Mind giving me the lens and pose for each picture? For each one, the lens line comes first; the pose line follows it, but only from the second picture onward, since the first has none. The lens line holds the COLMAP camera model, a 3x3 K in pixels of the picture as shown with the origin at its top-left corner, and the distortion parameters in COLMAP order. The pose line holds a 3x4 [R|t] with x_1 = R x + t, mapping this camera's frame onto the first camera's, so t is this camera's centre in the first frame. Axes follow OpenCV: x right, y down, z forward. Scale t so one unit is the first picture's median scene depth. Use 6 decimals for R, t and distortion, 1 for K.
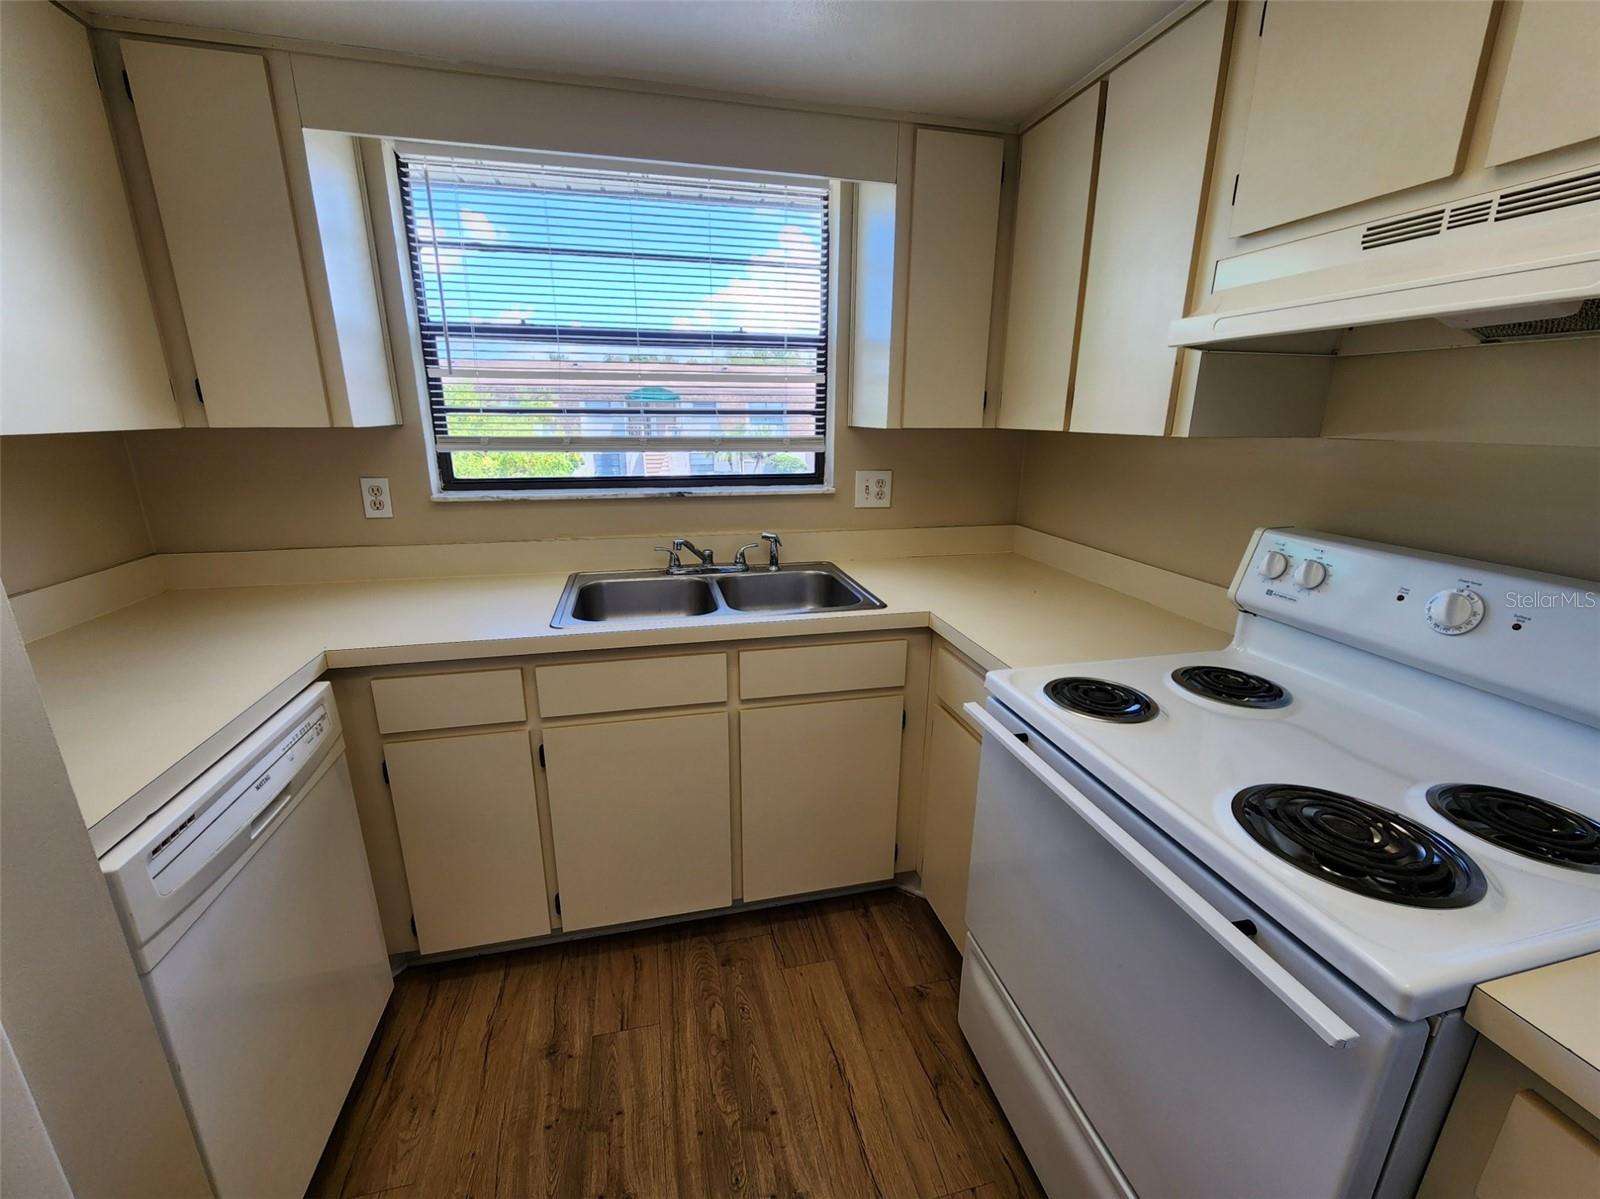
lens RADIAL K [[654.2, 0, 801.8], [0, 654.2, 597.4], [0, 0, 1]] dist [-0.002051, 0.000722]
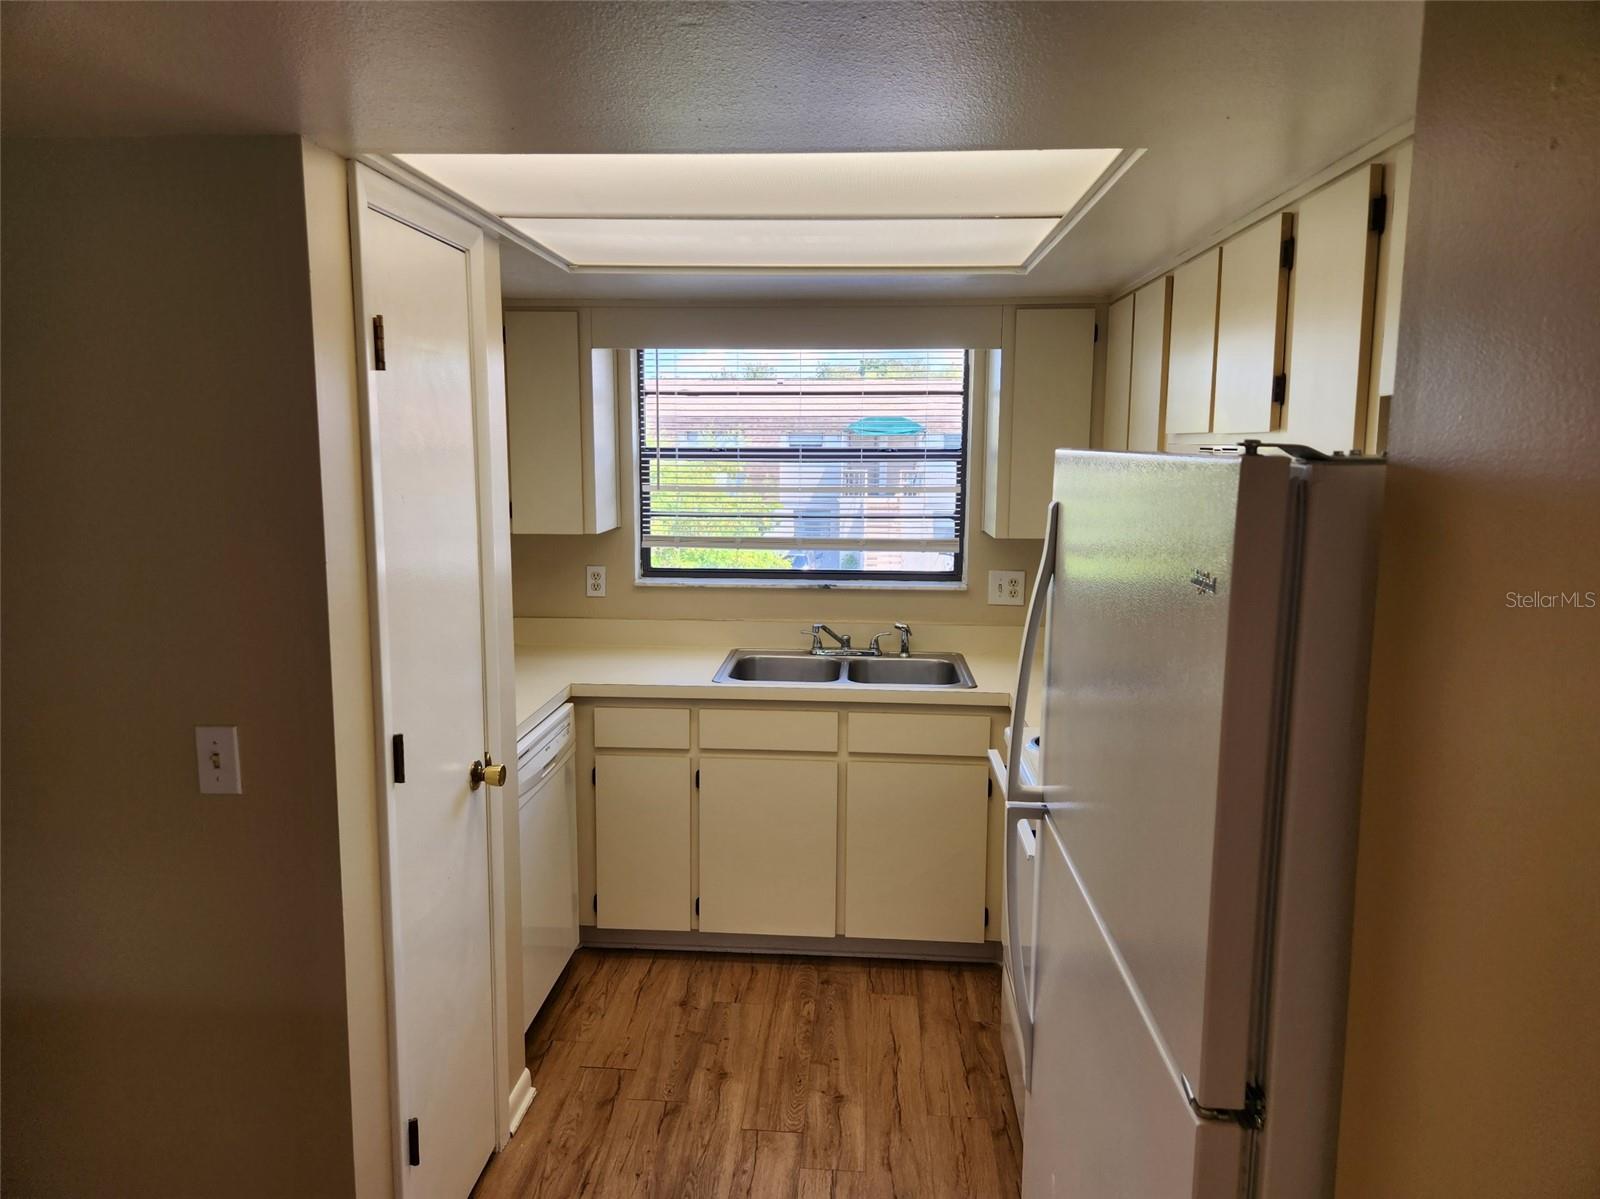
lens RADIAL K [[1073.0, 0, 797.0], [0, 1073.0, 590.8], [0, 0, 1]] dist [0.105166, -0.092174]
pose [[0.954440, 0.038115, -0.295958, 0.391498], [-0.078626, 0.988883, -0.126211, 0.112595], [0.287857, 0.143731, 0.946826, -0.975895]]
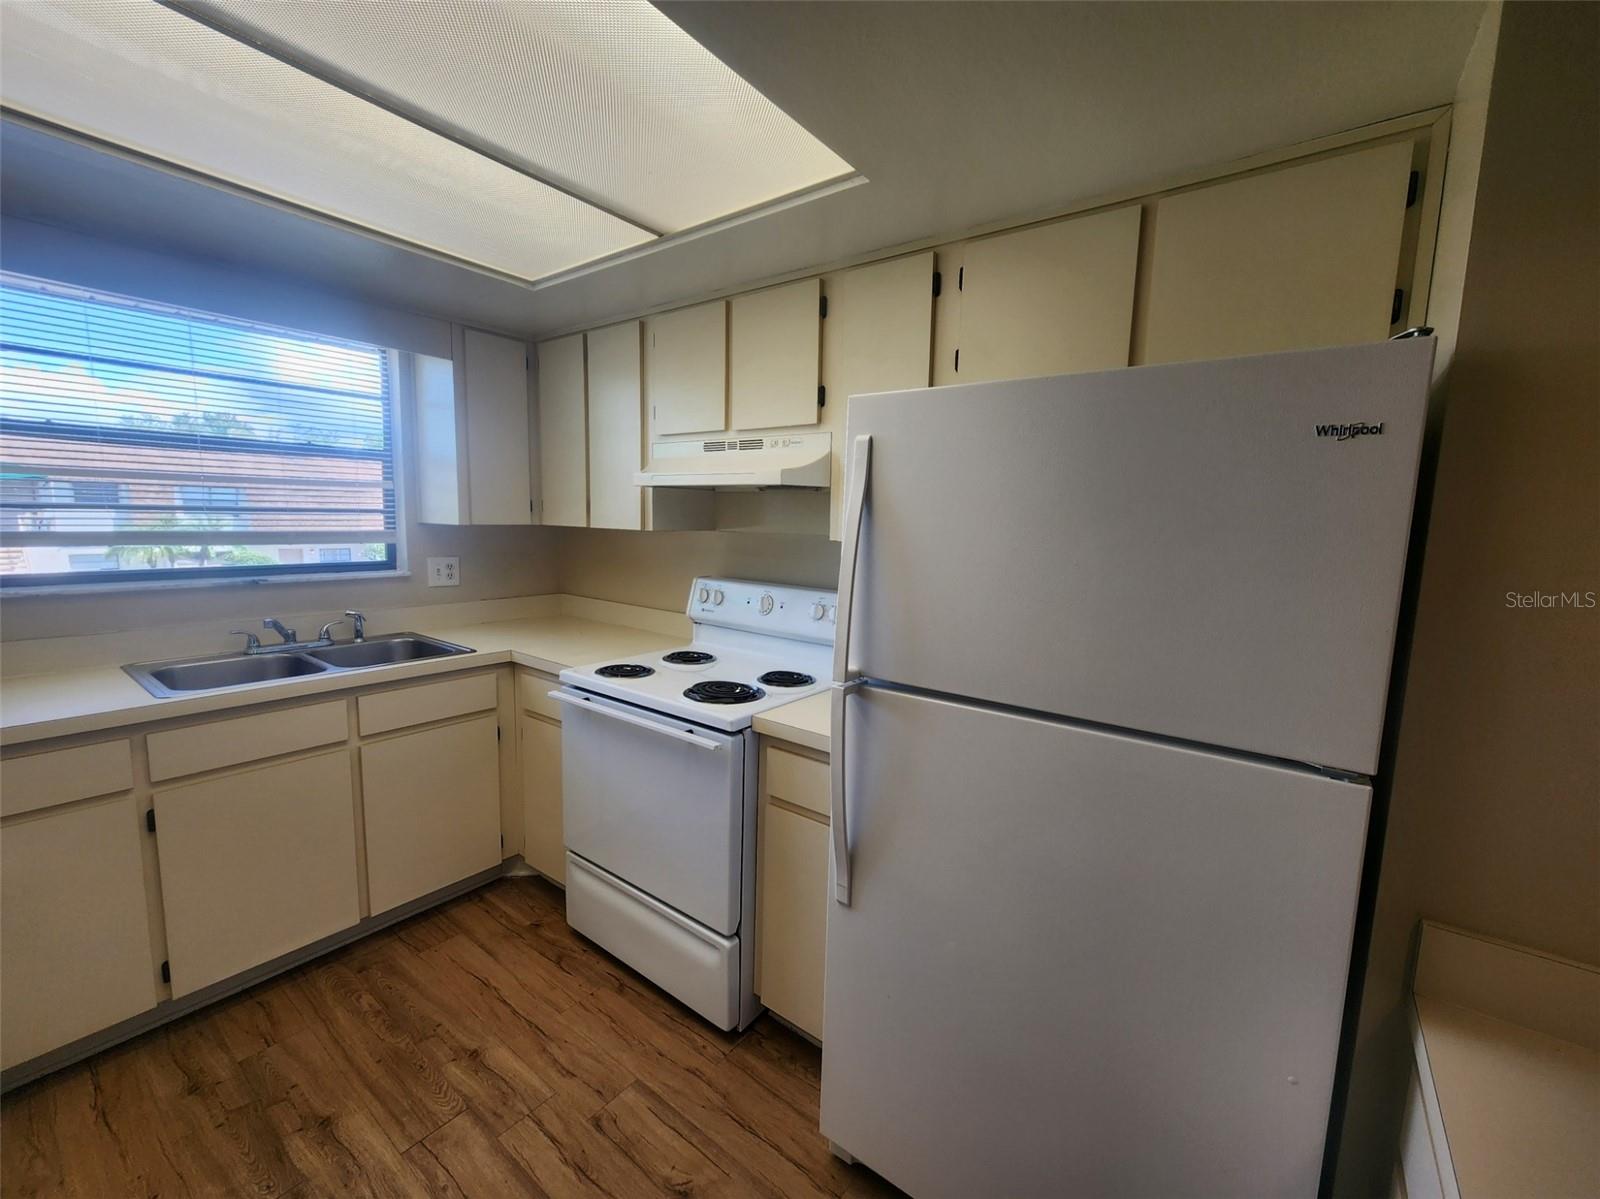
lens RADIAL K [[654.2, 0, 801.8], [0, 654.2, 597.4], [0, 0, 1]] dist [-0.002051, 0.000722]
pose [[0.772235, -0.066822, 0.631814, -0.203280], [0.153556, 0.984601, -0.083550, 0.121715], [-0.616502, 0.161539, 0.770604, -0.497990]]
